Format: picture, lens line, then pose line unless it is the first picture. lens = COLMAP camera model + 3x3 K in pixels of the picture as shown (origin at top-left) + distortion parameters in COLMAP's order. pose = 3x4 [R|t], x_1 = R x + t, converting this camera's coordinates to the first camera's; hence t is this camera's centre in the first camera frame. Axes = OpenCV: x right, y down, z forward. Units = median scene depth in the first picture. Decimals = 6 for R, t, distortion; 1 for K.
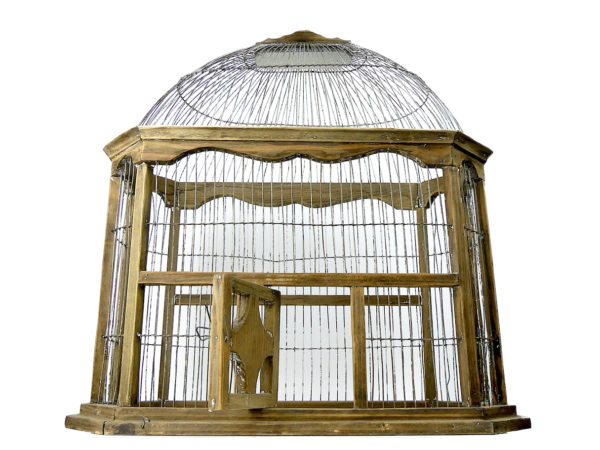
lens RADIAL K [[520.8, 0, 299.7], [0, 520.8, 220.8], [0, 0, 1]] dist [-0.041632, 0.021286]
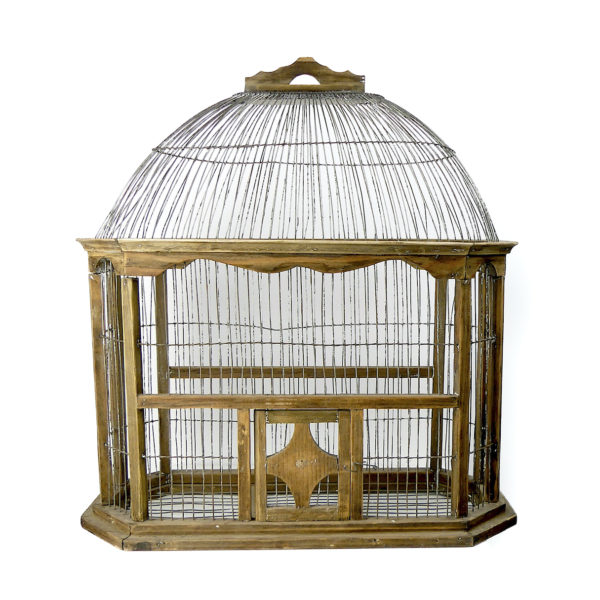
lens RADIAL K [[753.4, 0, 336.6], [0, 753.4, 312.8], [0, 0, 1]] dist [-0.018867, 0.000000]
pose [[0.999812, -0.000529, 0.019364, 0.040593], [-0.007066, 0.920783, 0.390011, -0.570938], [-0.018036, -0.390074, 0.920607, -0.248272]]
